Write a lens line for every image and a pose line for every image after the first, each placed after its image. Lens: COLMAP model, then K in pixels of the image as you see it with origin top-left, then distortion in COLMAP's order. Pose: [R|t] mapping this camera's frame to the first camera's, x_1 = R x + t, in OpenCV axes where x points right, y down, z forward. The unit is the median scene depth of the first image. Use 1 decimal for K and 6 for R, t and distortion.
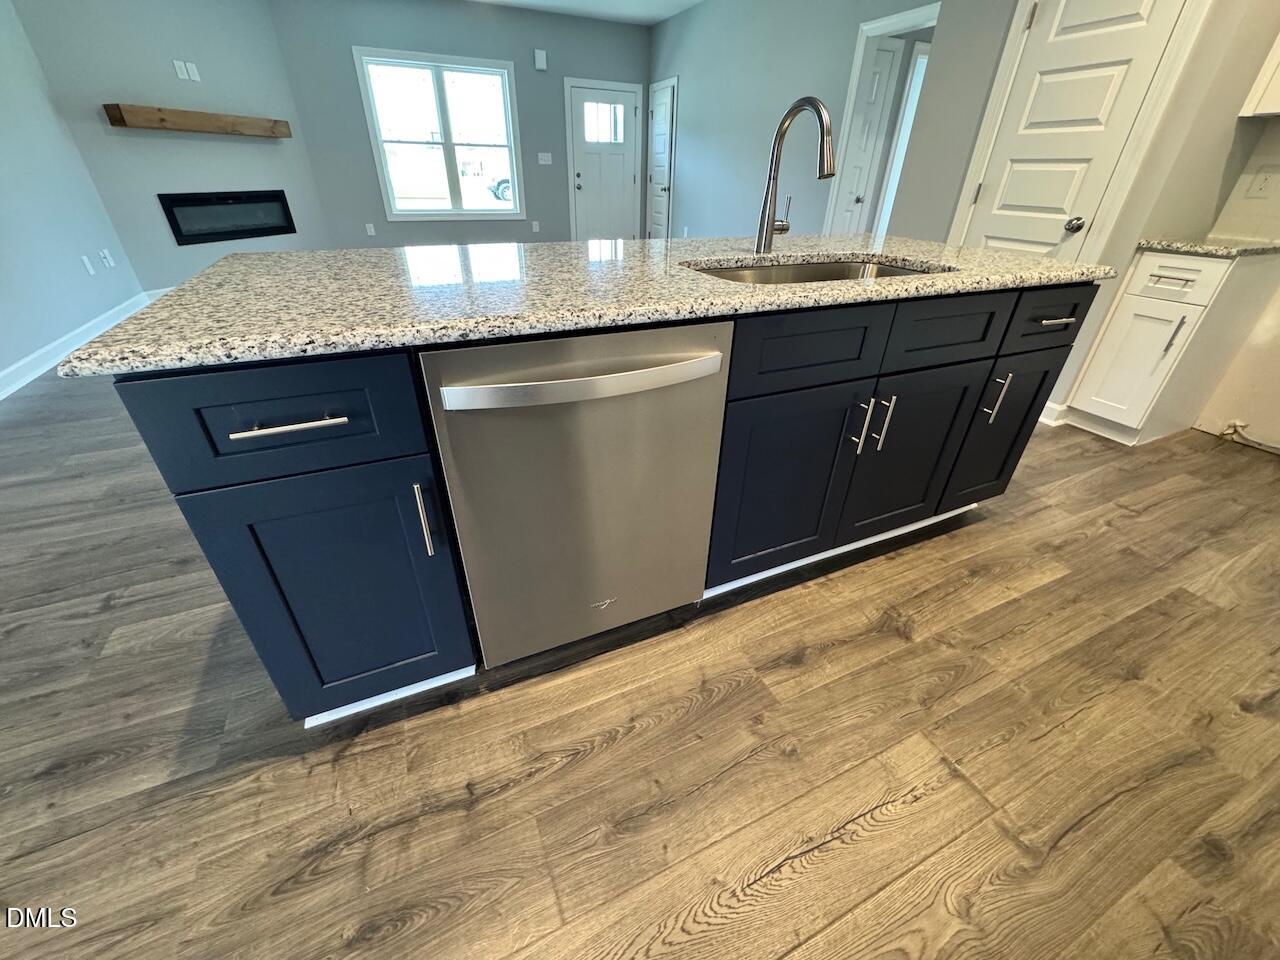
lens RADIAL K [[509.7, 0, 640.0], [0, 509.7, 477.9], [0, 0, 1]] dist [-0.003171, 0.000378]
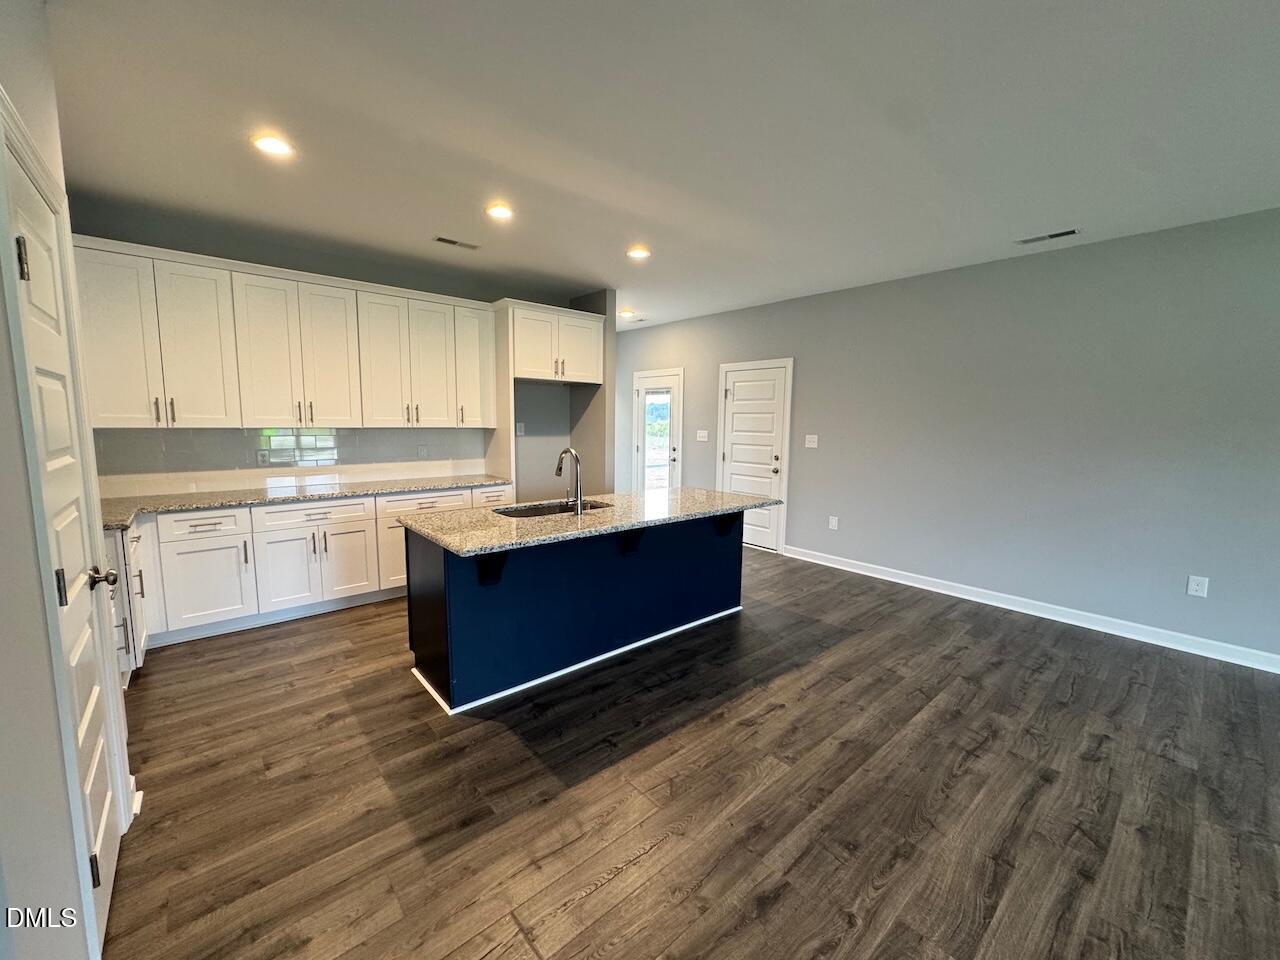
lens RADIAL K [[508.6, 0, 639.9], [0, 508.6, 477.9], [0, 0, 1]] dist [-0.002583, 0.000572]
pose [[-0.959641, 0.001275, -0.281226, 0.342844], [-0.169905, 0.794232, 0.583376, -1.046336], [0.224103, 0.607613, -0.761961, 1.493192]]
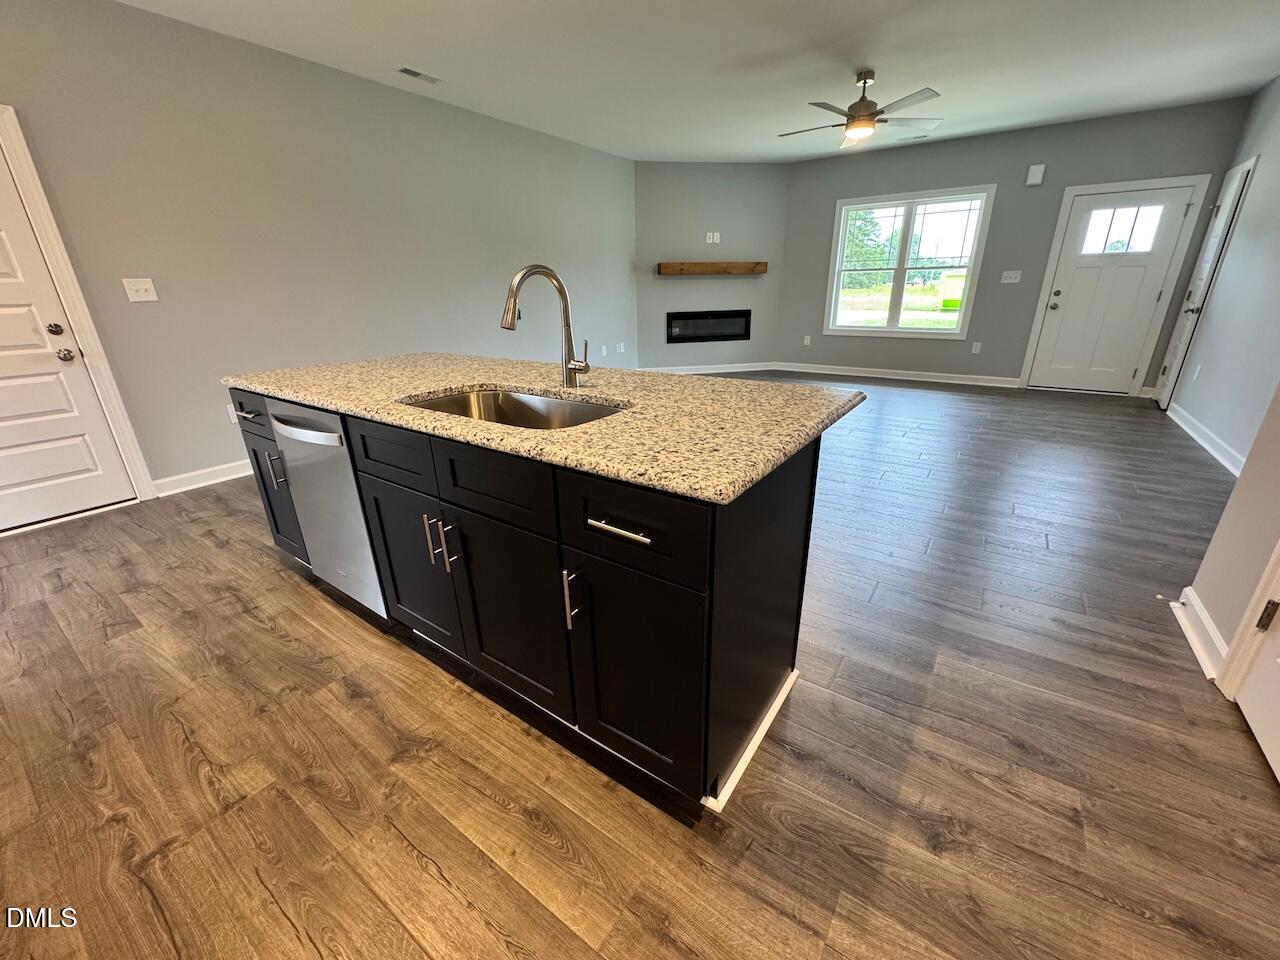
lens RADIAL K [[509.7, 0, 640.0], [0, 509.7, 477.9], [0, 0, 1]] dist [-0.003171, 0.000378]
pose [[0.505287, 0.276738, -0.817375, 0.782227], [-0.419377, 0.906559, 0.047682, -0.235975], [0.754194, 0.318695, 0.574130, 0.340587]]
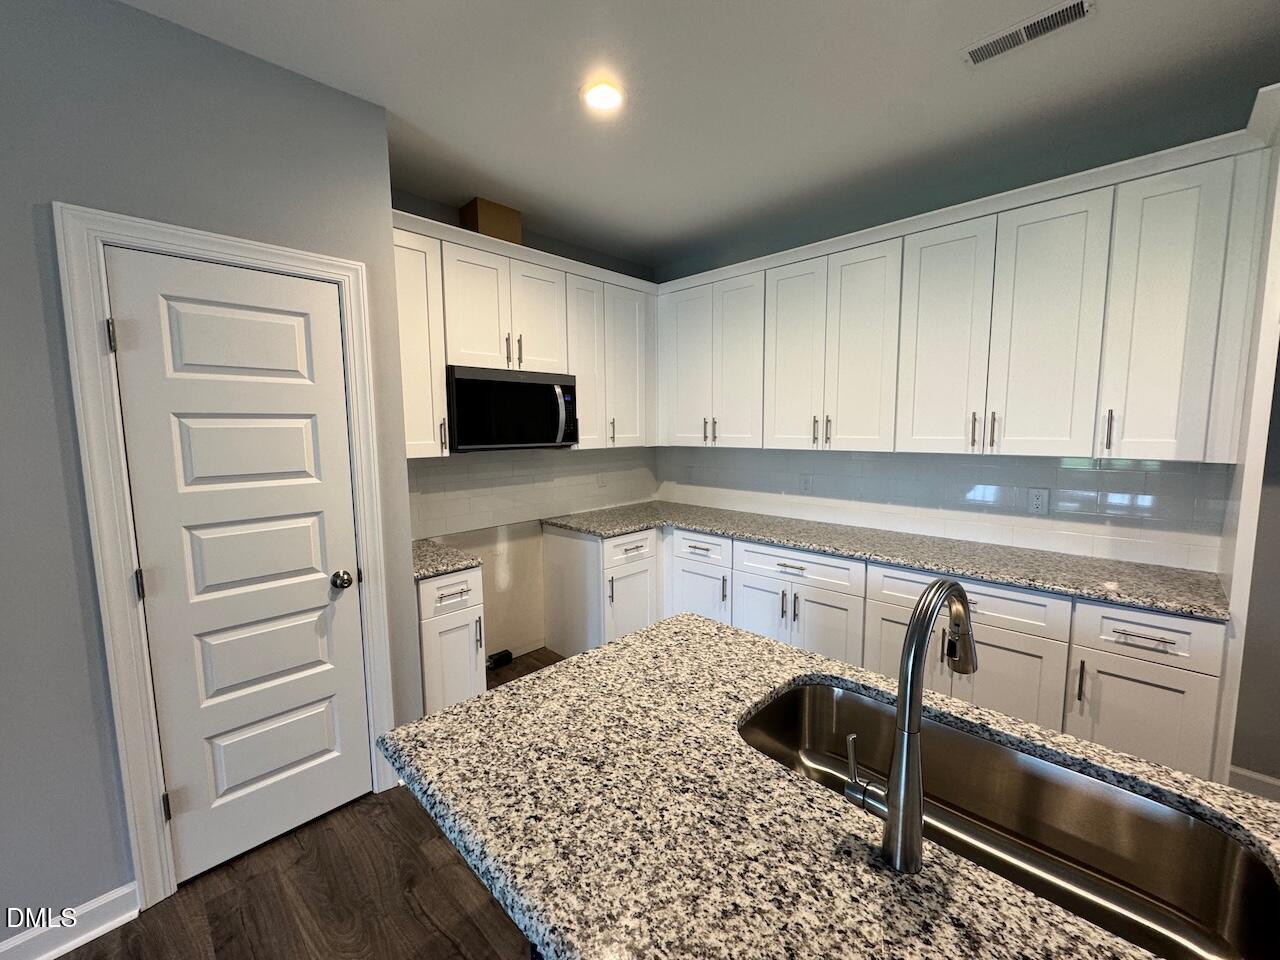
lens RADIAL K [[509.7, 0, 640.0], [0, 509.7, 477.9], [0, 0, 1]] dist [-0.003171, 0.000378]
pose [[-0.356511, -0.112328, 0.927514, -0.035165], [0.481350, 0.828768, 0.285387, -0.598056], [-0.800751, 0.548202, -0.241396, 0.688698]]
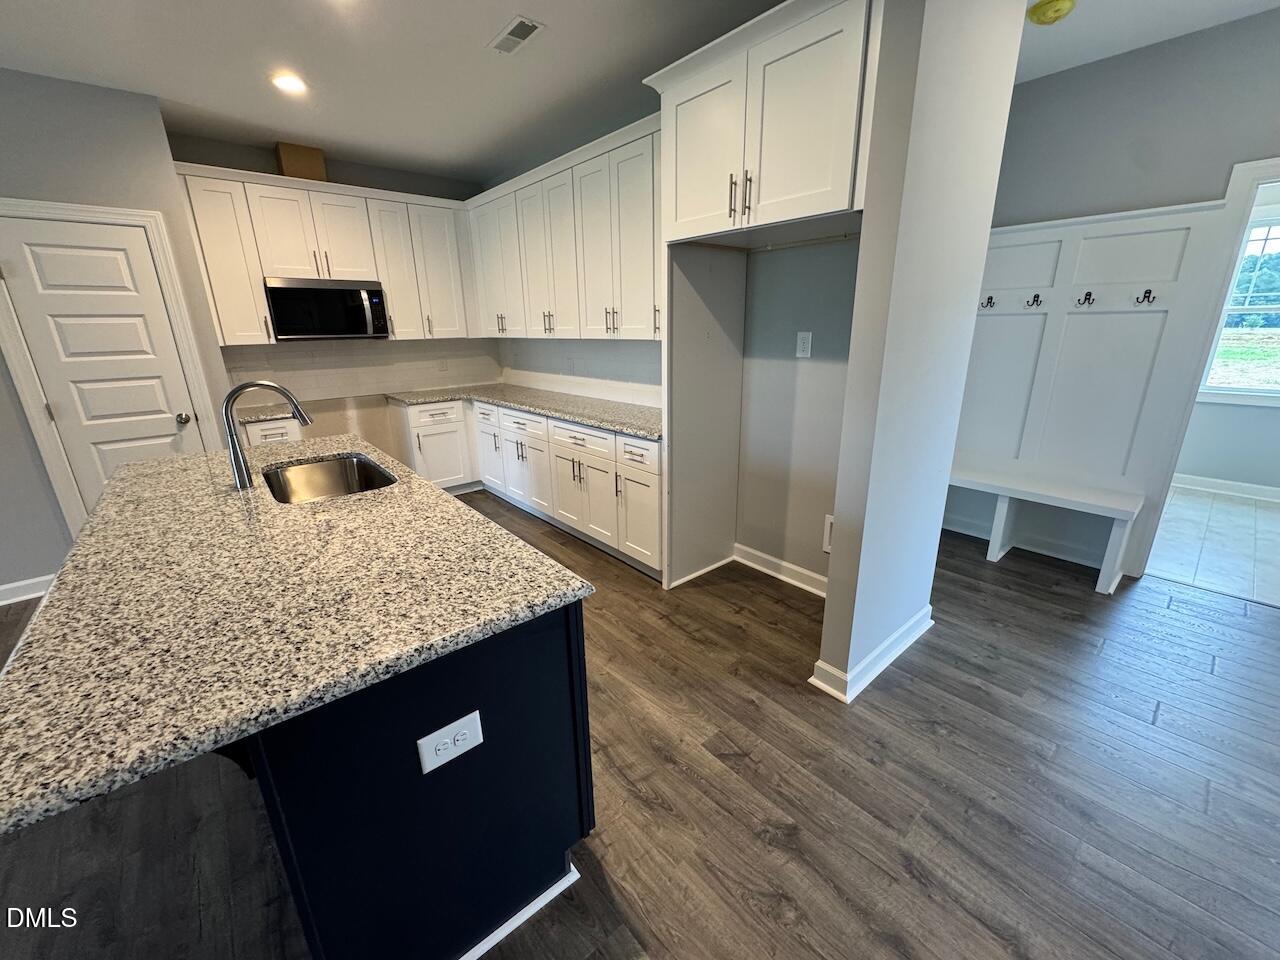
lens RADIAL K [[508.6, 0, 639.9], [0, 508.6, 477.9], [0, 0, 1]] dist [-0.002583, 0.000572]
pose [[-0.275759, -0.292335, 0.915695, -0.685467], [0.503689, 0.767423, 0.396684, -0.288351], [-0.818690, 0.570615, -0.064378, 0.189303]]
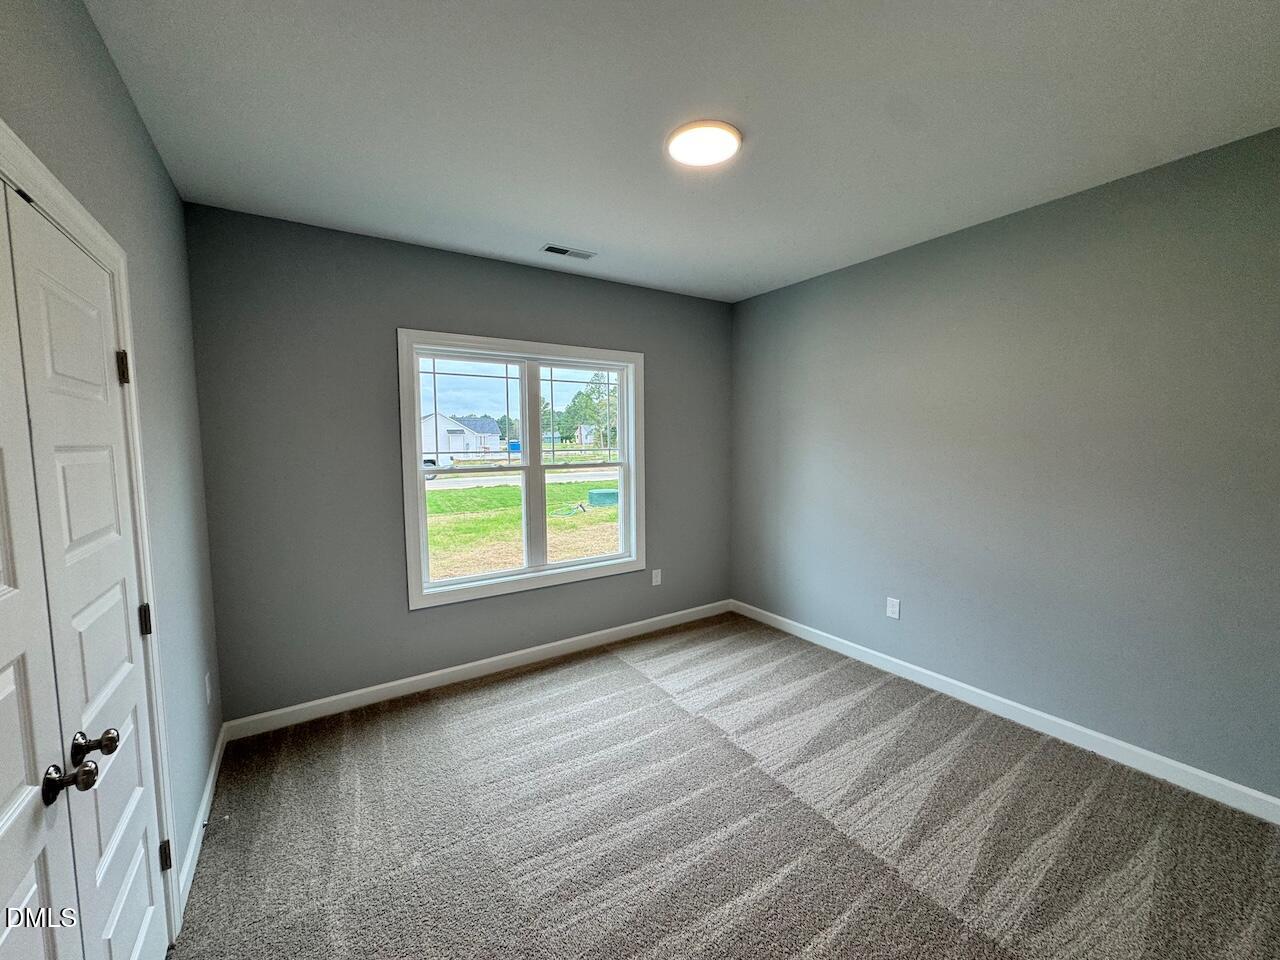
lens RADIAL K [[508.6, 0, 639.9], [0, 508.6, 477.9], [0, 0, 1]] dist [-0.002583, 0.000572]
pose [[0.987046, -0.039401, 0.155521, -0.852384], [0.105147, 0.891032, -0.441595, -0.927202], [-0.121175, 0.452227, 0.883633, 1.181996]]
